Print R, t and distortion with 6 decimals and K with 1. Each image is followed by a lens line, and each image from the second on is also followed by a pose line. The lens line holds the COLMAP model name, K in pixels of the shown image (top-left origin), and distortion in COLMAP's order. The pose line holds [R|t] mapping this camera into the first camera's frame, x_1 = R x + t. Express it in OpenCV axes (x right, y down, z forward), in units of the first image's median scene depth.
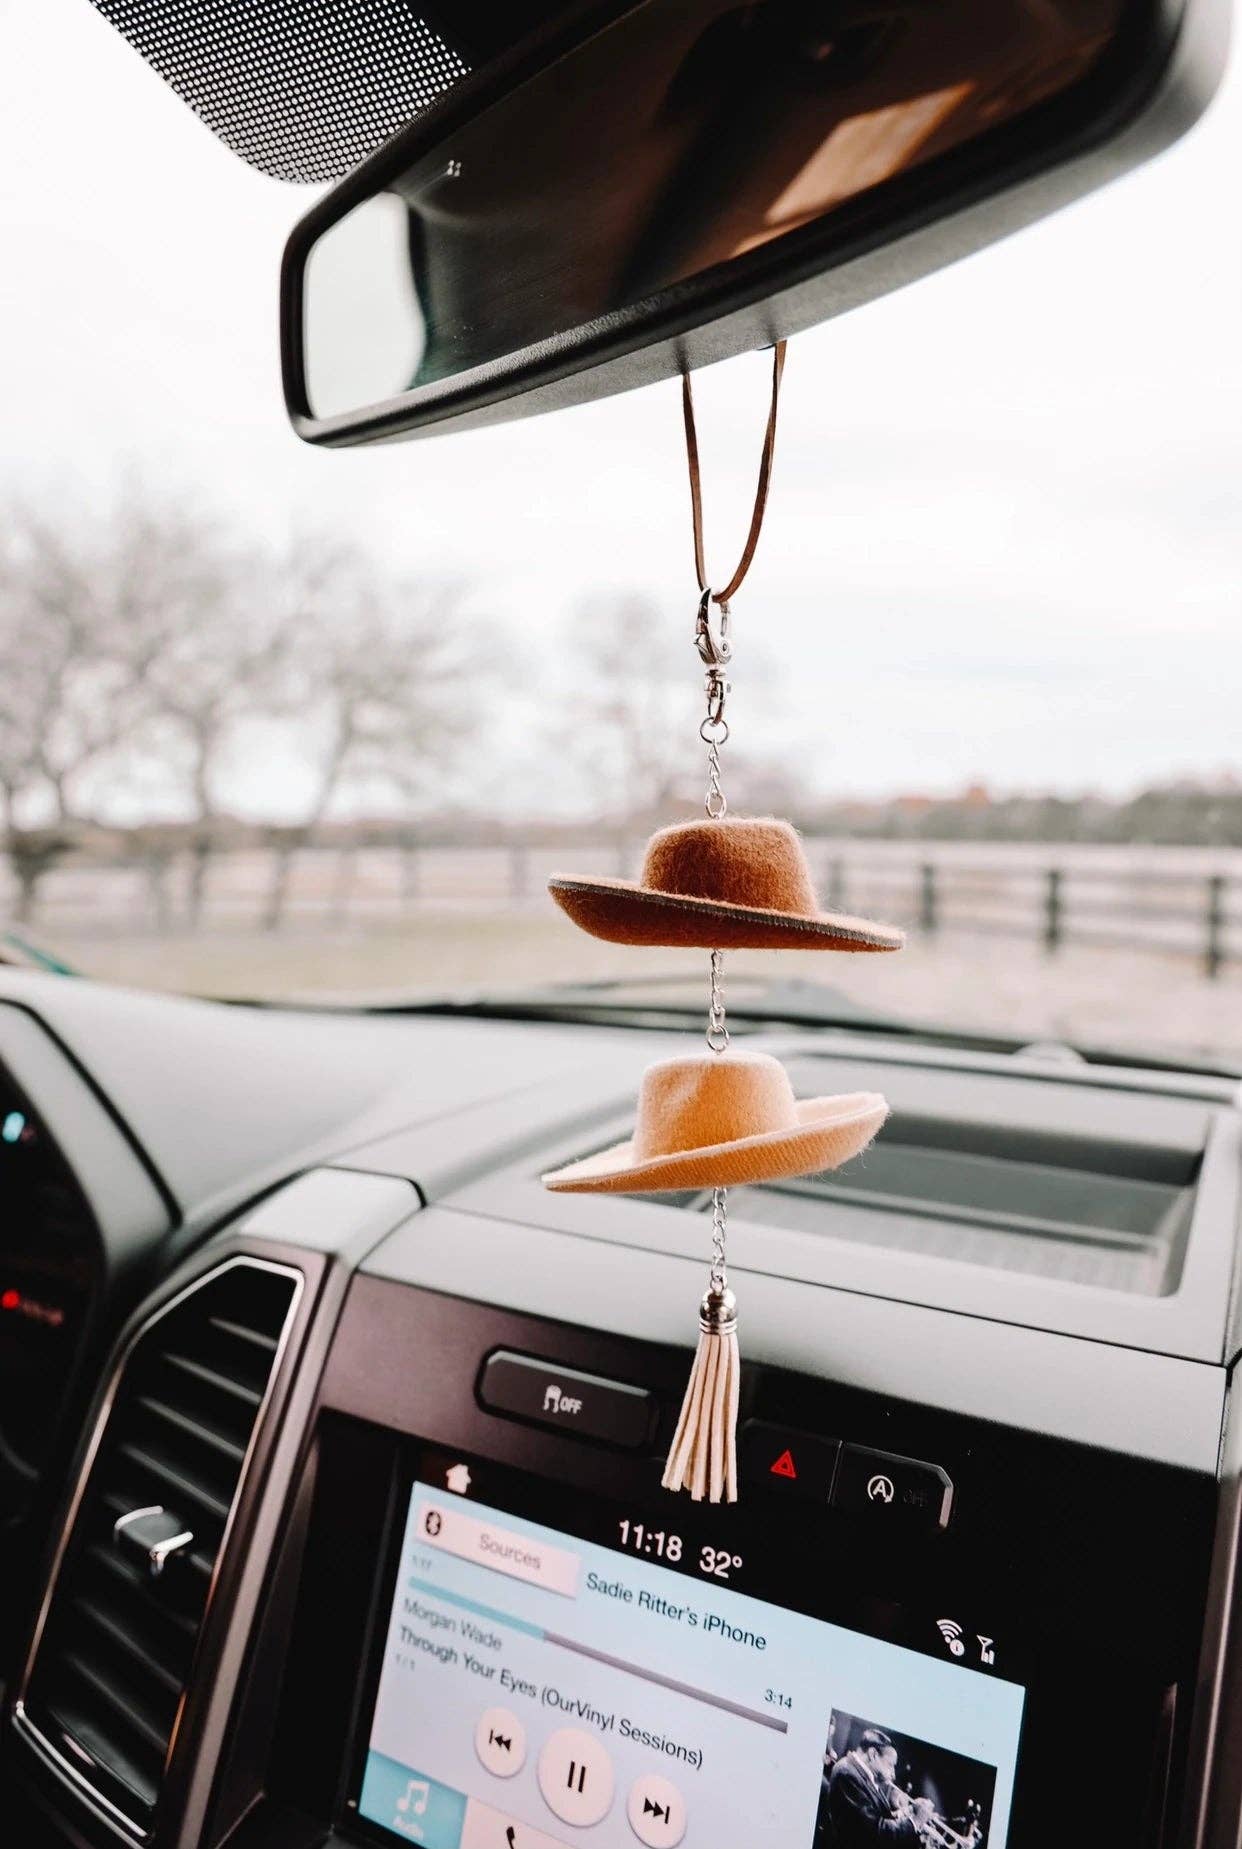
lens RADIAL K [[1280.9, 0, 621.0], [0, 1280.9, 924.5], [0, 0, 1]] dist [-0.085355, 0.039029]
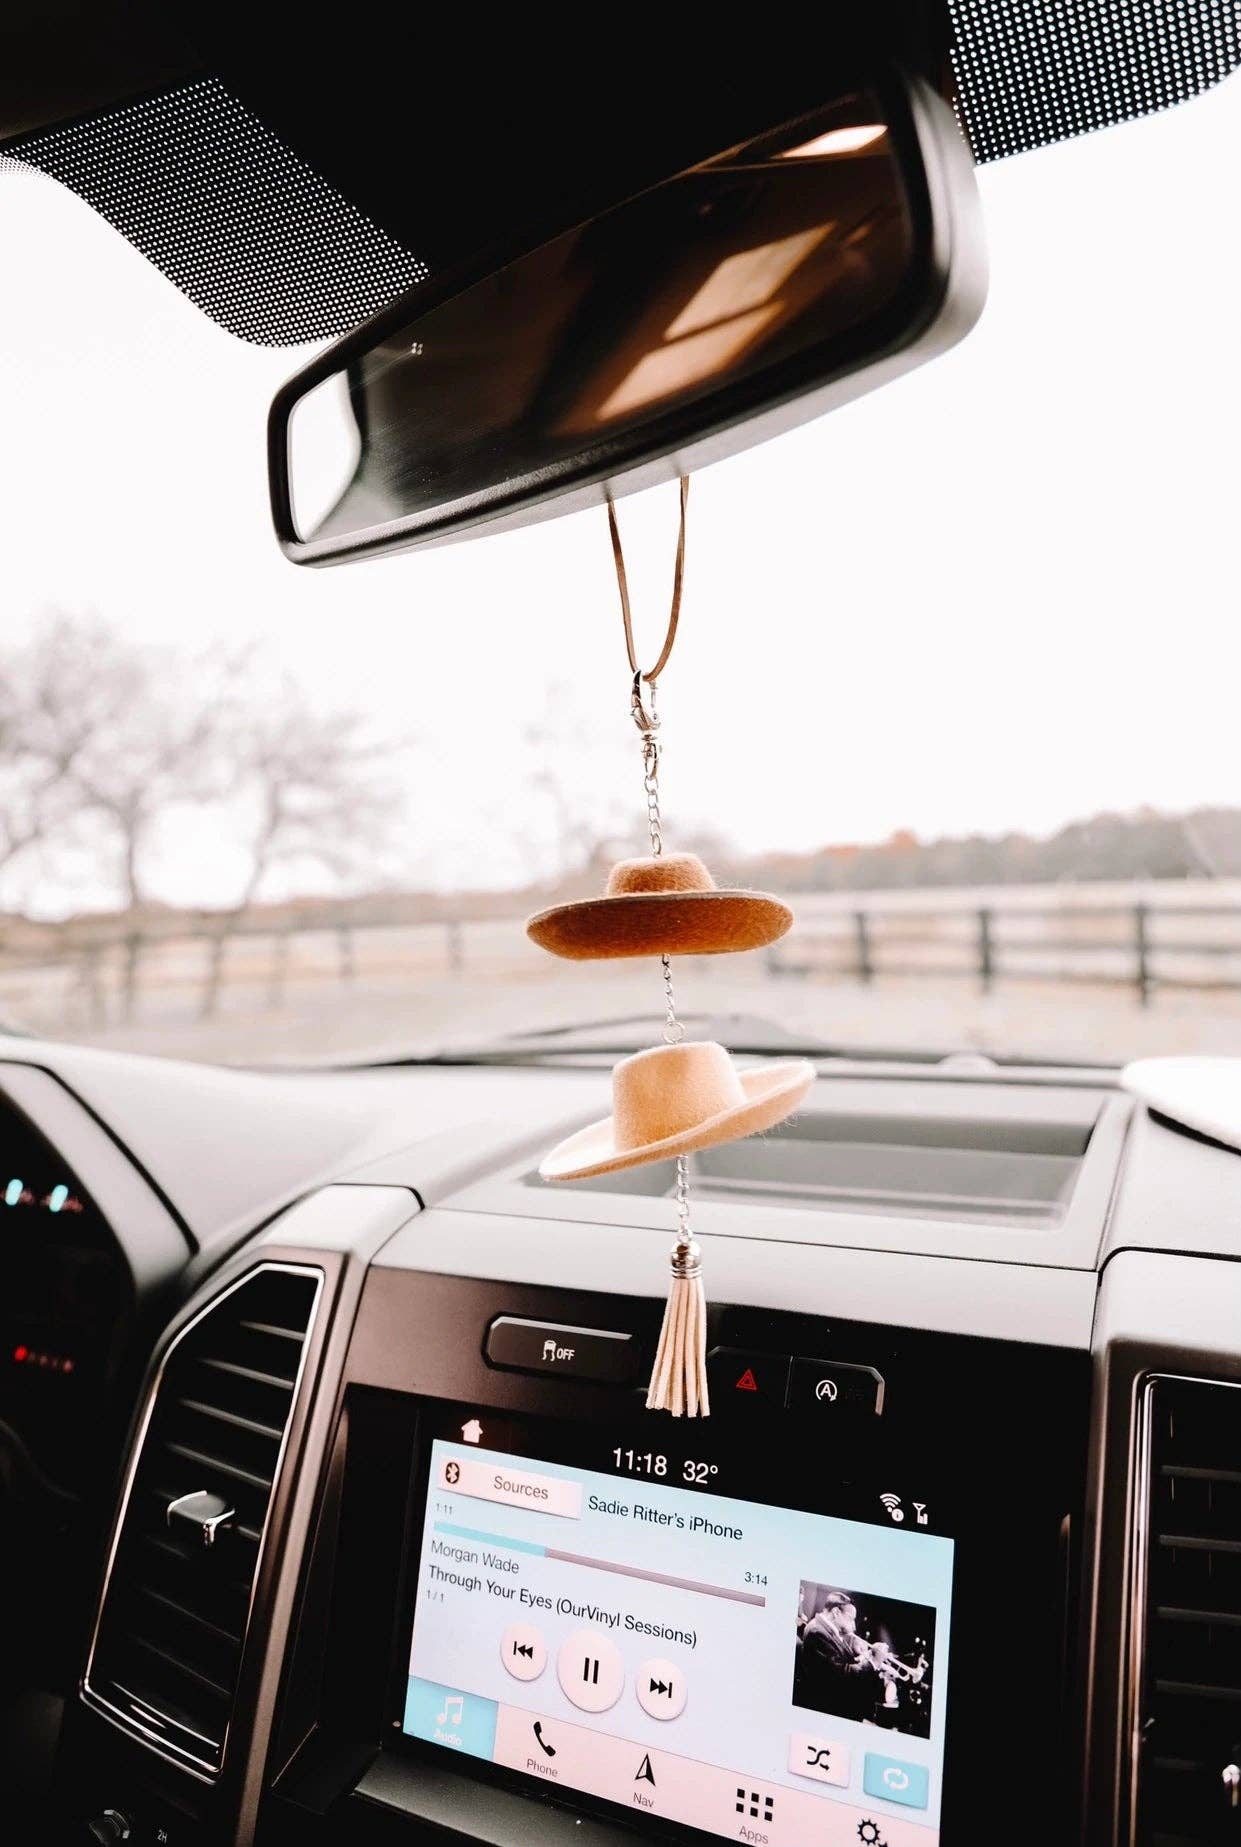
lens RADIAL K [[1289.0, 0, 619.0], [0, 1289.0, 926.5], [0, 0, 1]] dist [-0.087078, 0.046243]
pose [[0.996981, -0.060118, 0.049146, -0.024485], [0.062492, 0.996877, -0.048291, 0.041157], [-0.046089, 0.051216, 0.997624, -0.216634]]
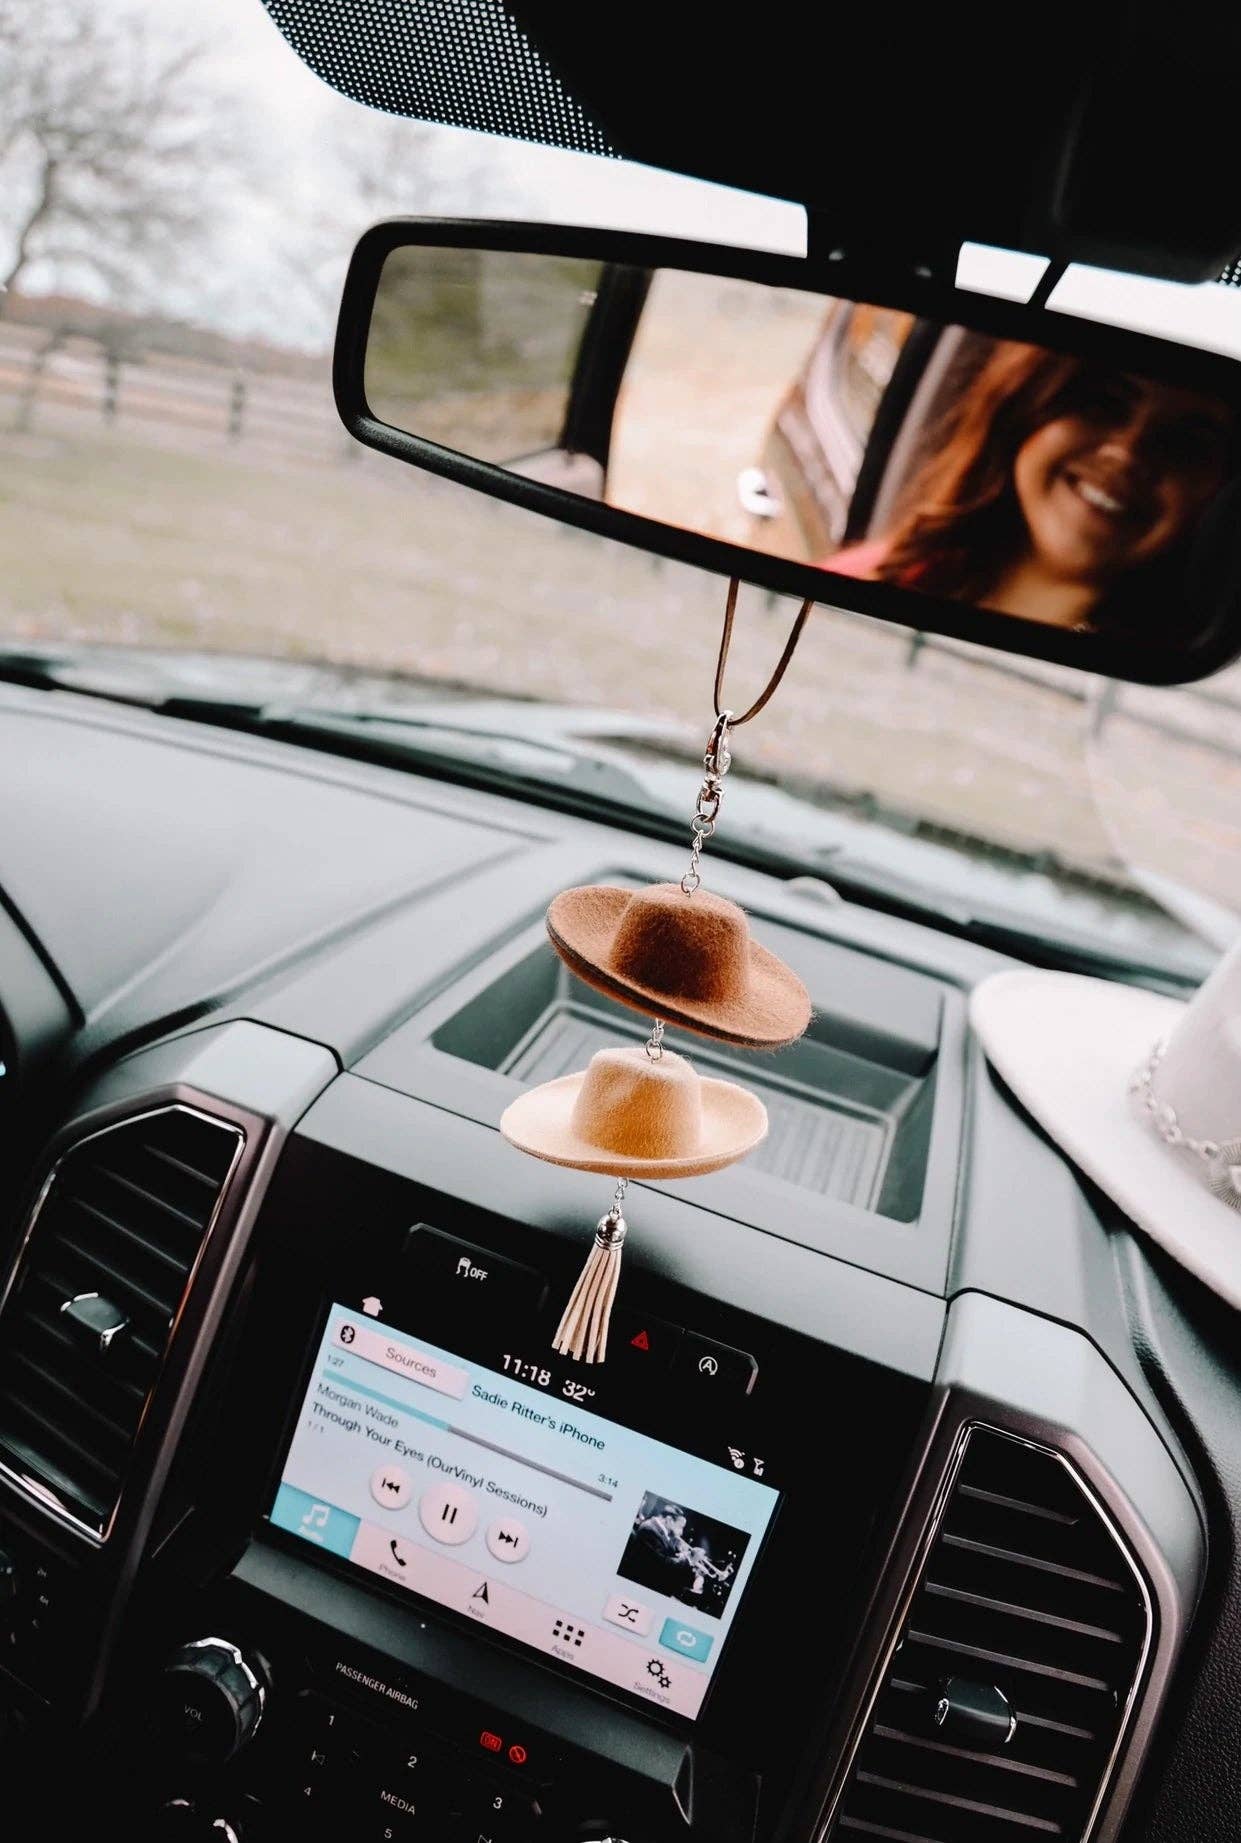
lens RADIAL K [[1297.2, 0, 617.1], [0, 1297.2, 925.2], [0, 0, 1]] dist [-0.093057, 0.056149]
pose [[0.960396, 0.111465, 0.255373, -0.282759], [-0.187261, 0.936867, 0.295319, -0.379635], [-0.206333, -0.331445, 0.920636, -0.137356]]
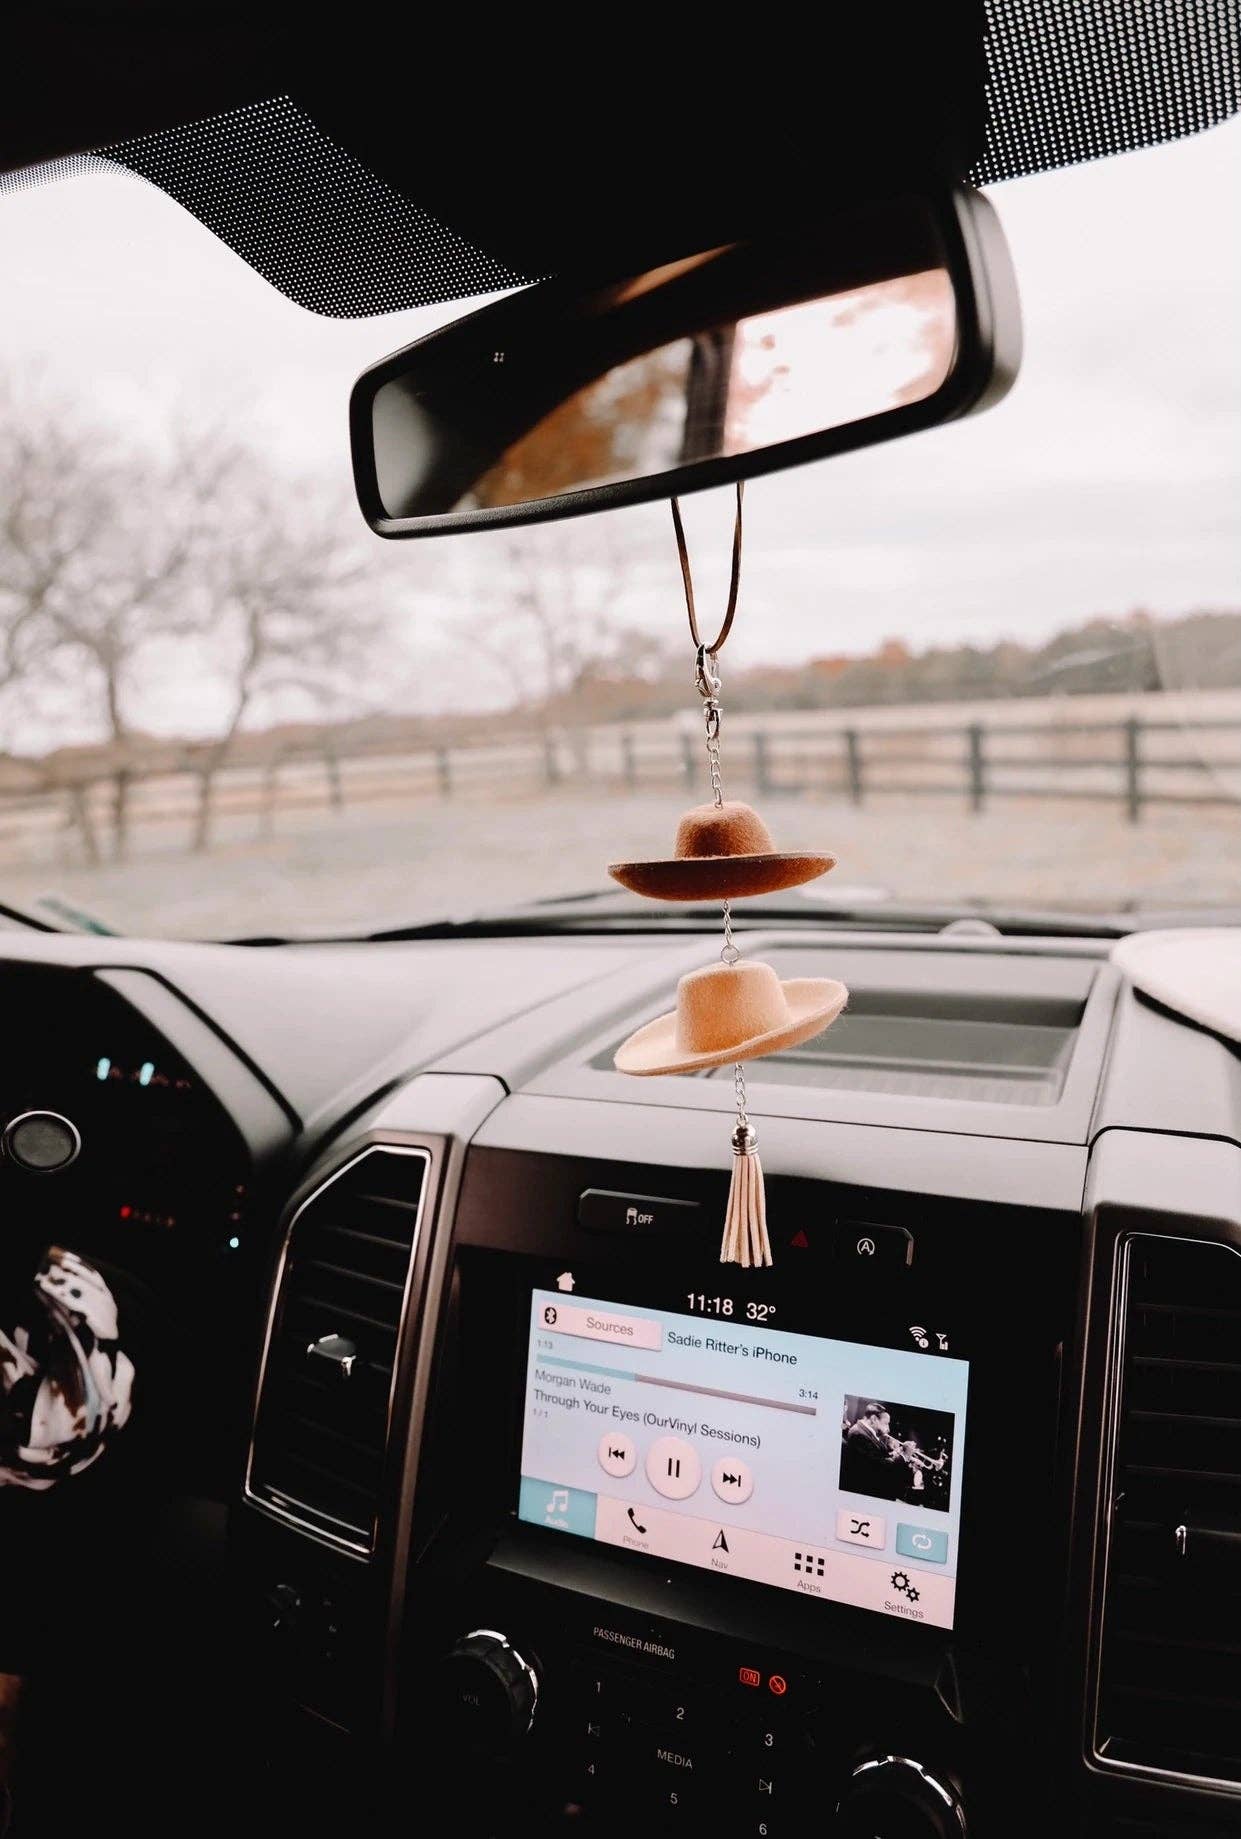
lens RADIAL K [[1294.4, 0, 617.1], [0, 1294.4, 923.2], [0, 0, 1]] dist [-0.093057, 0.056149]
pose [[0.994796, -0.090488, 0.046820, -0.109399], [0.085986, 0.992170, 0.090578, -0.085093], [-0.054650, -0.086081, 0.994788, -0.412239]]
